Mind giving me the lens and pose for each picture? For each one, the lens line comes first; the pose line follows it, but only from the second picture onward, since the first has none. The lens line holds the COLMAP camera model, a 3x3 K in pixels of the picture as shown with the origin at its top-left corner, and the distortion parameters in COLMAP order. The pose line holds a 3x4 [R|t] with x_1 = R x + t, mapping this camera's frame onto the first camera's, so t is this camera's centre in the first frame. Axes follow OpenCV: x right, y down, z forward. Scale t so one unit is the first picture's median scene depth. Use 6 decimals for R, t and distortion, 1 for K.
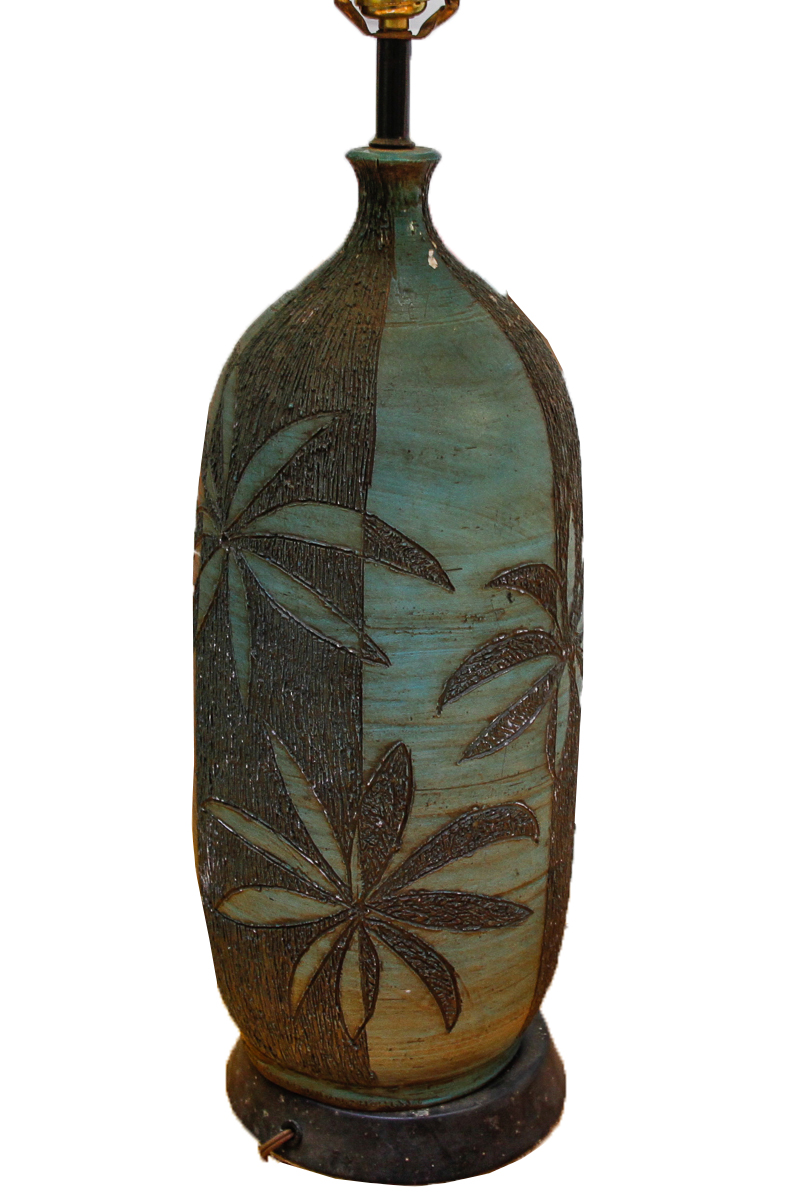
lens RADIAL K [[1536.6, 0, 402.7], [0, 1536.6, 514.7], [0, 0, 1]] dist [0.005561, 0.014864]
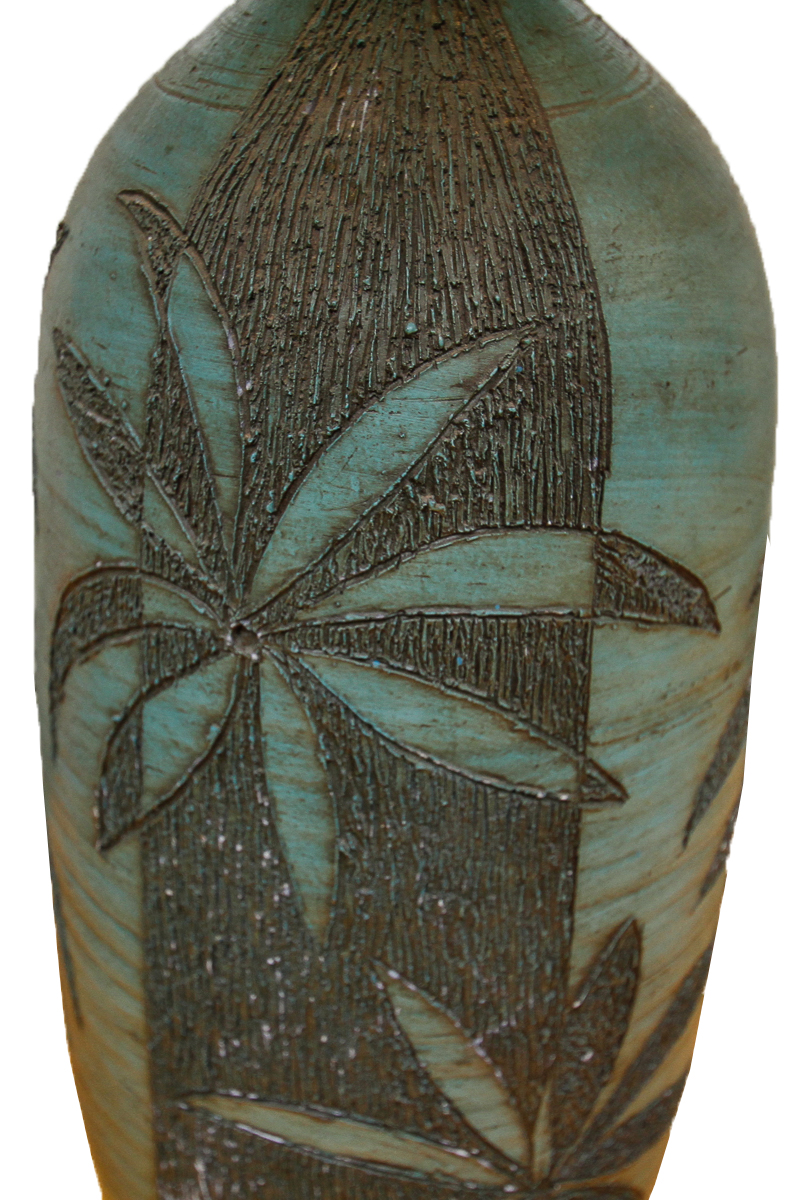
lens RADIAL K [[1527.8, 0, 400.0], [0, 1527.8, 600.0], [0, 0, 1]] dist [-0.004084, 0.004518]
pose [[0.871653, -0.244420, 0.424830, -0.267662], [0.150733, 0.958455, 0.242164, -0.098208], [-0.466370, -0.147047, 0.872282, 0.585008]]
